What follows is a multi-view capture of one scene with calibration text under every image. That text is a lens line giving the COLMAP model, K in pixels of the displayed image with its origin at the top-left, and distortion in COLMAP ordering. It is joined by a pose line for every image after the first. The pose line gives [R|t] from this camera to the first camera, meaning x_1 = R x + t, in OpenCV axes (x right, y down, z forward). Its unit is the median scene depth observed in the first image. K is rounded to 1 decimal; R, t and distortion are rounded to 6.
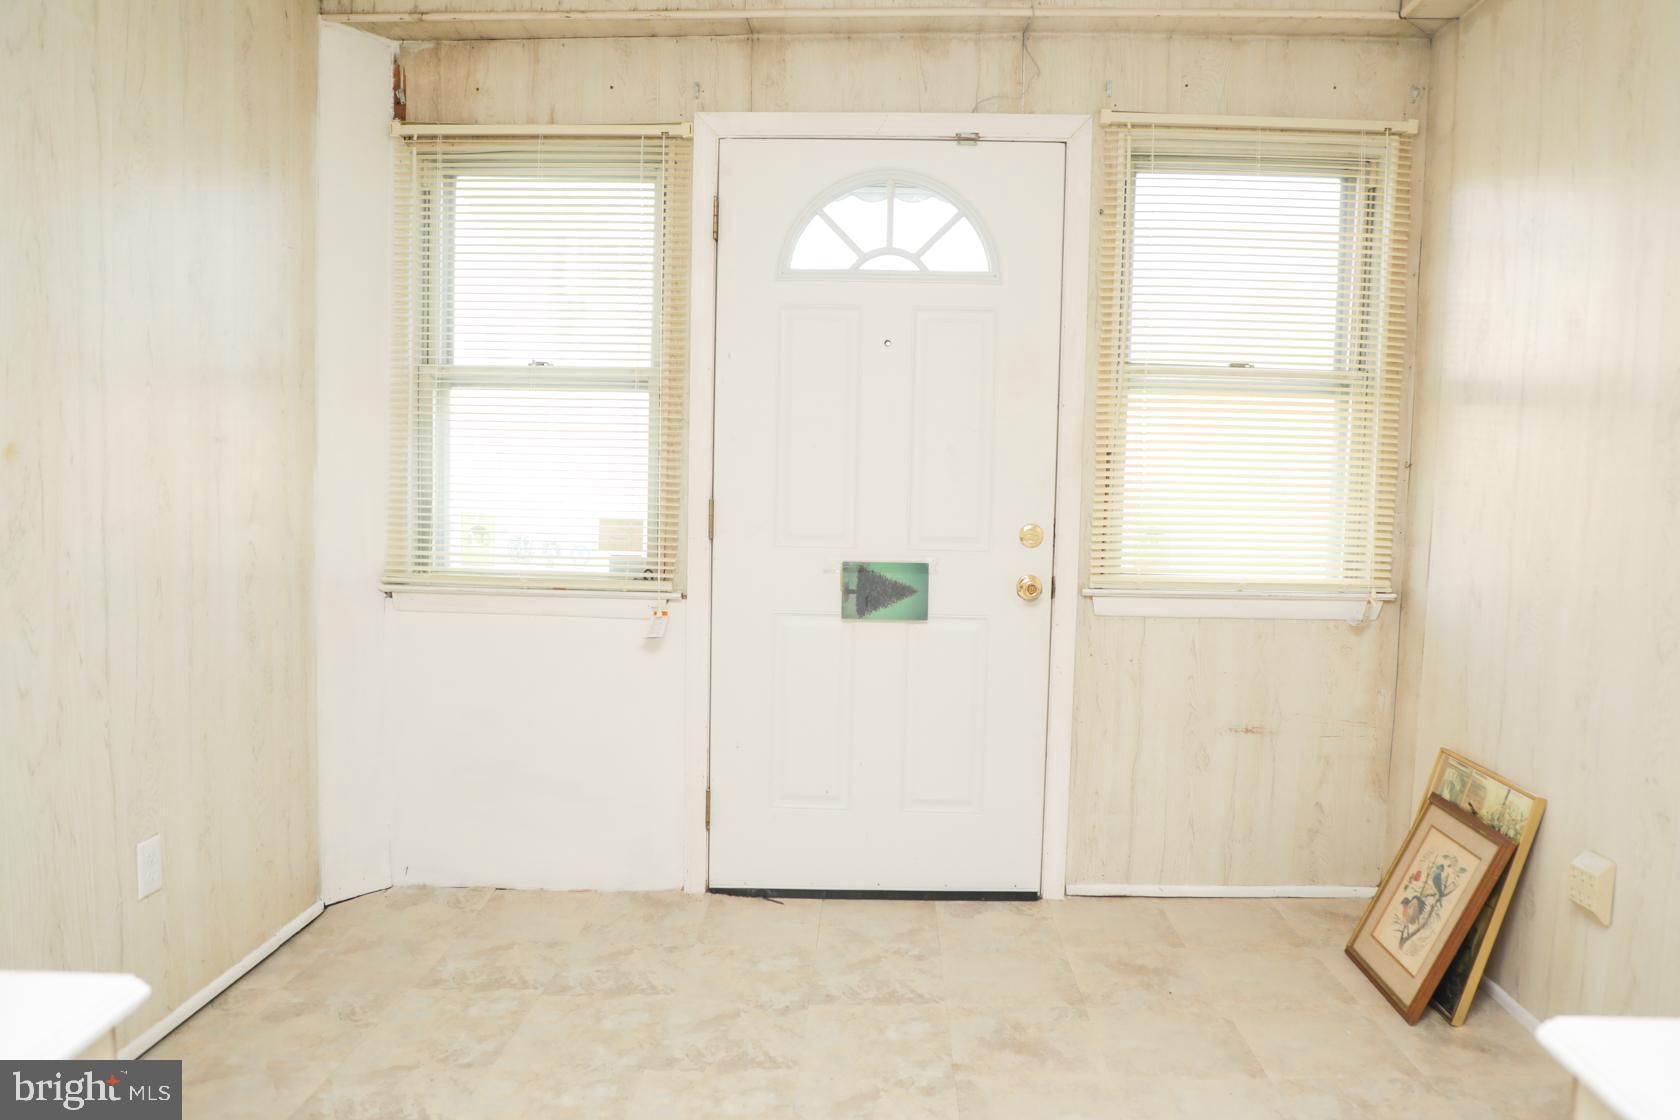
lens RADIAL K [[1141.3, 0, 847.9], [0, 1141.3, 557.6], [0, 0, 1]] dist [-0.080896, 0.036888]
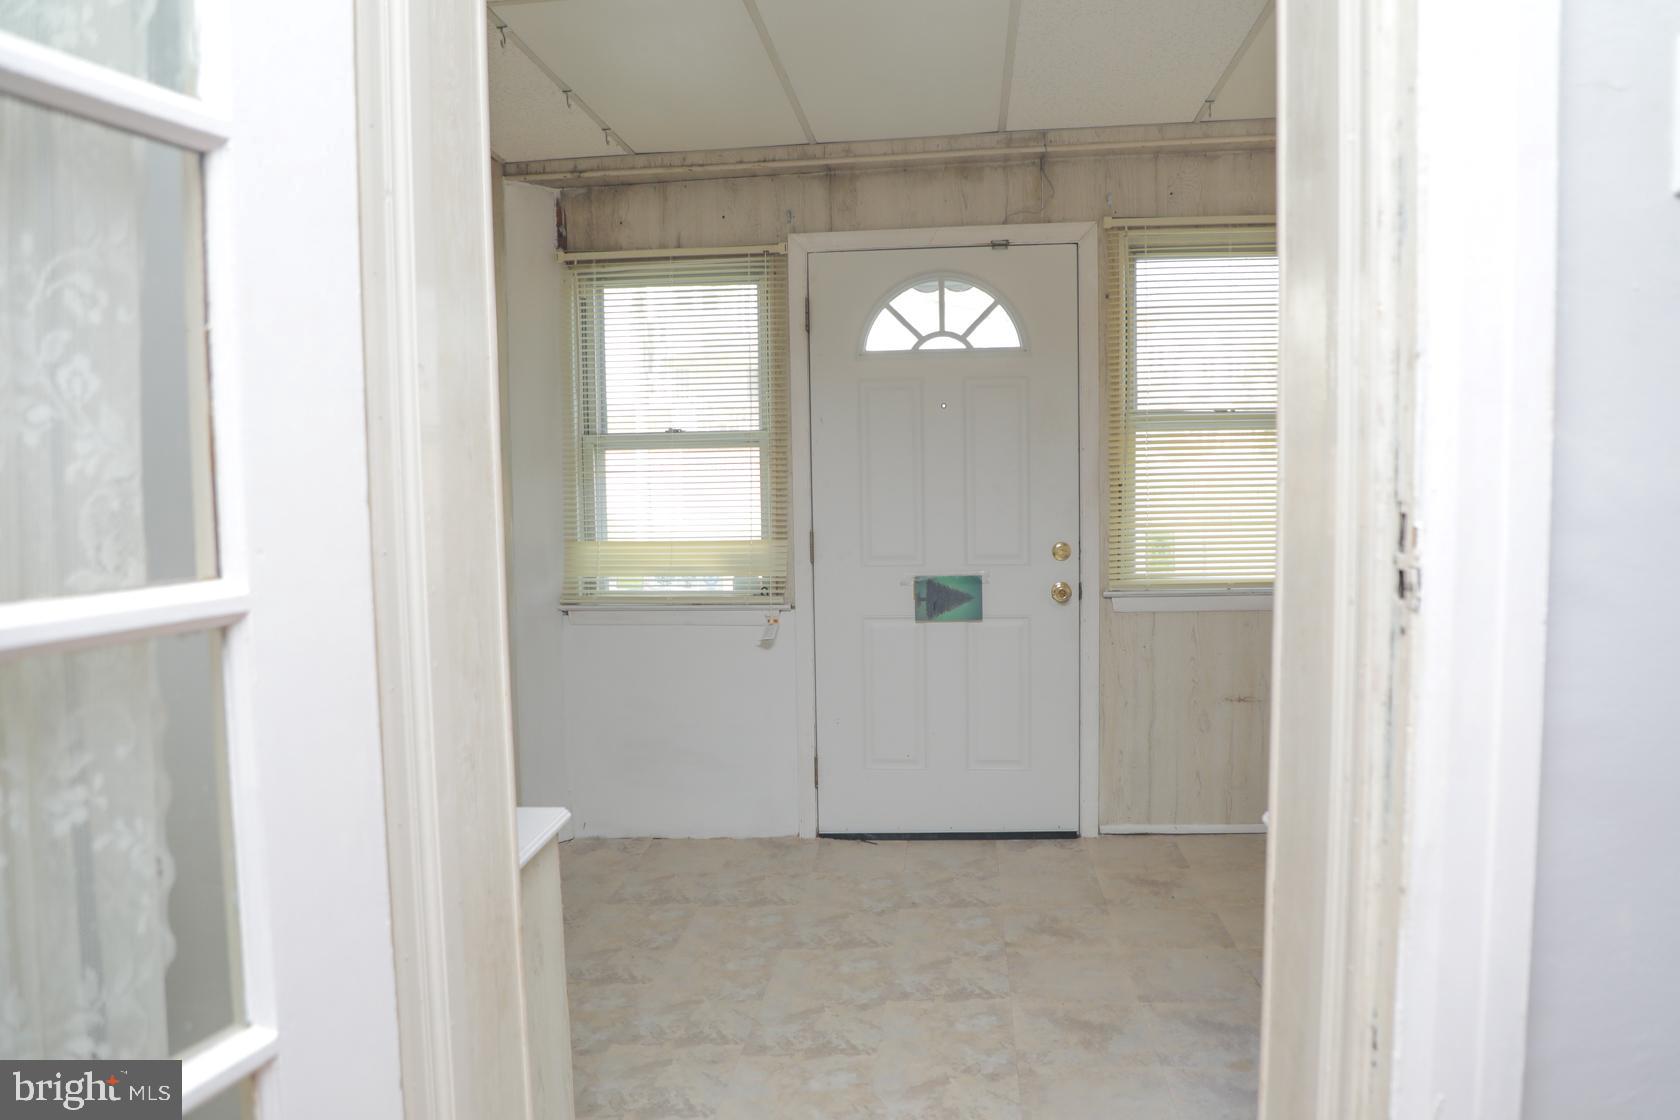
lens RADIAL K [[1141.3, 0, 847.9], [0, 1141.3, 557.6], [0, 0, 1]] dist [-0.080896, 0.036888]
pose [[0.997175, -0.033677, -0.067143, 0.007737], [0.033488, 0.999431, -0.003947, -0.015390], [0.067237, 0.001688, 0.997736, -0.296406]]
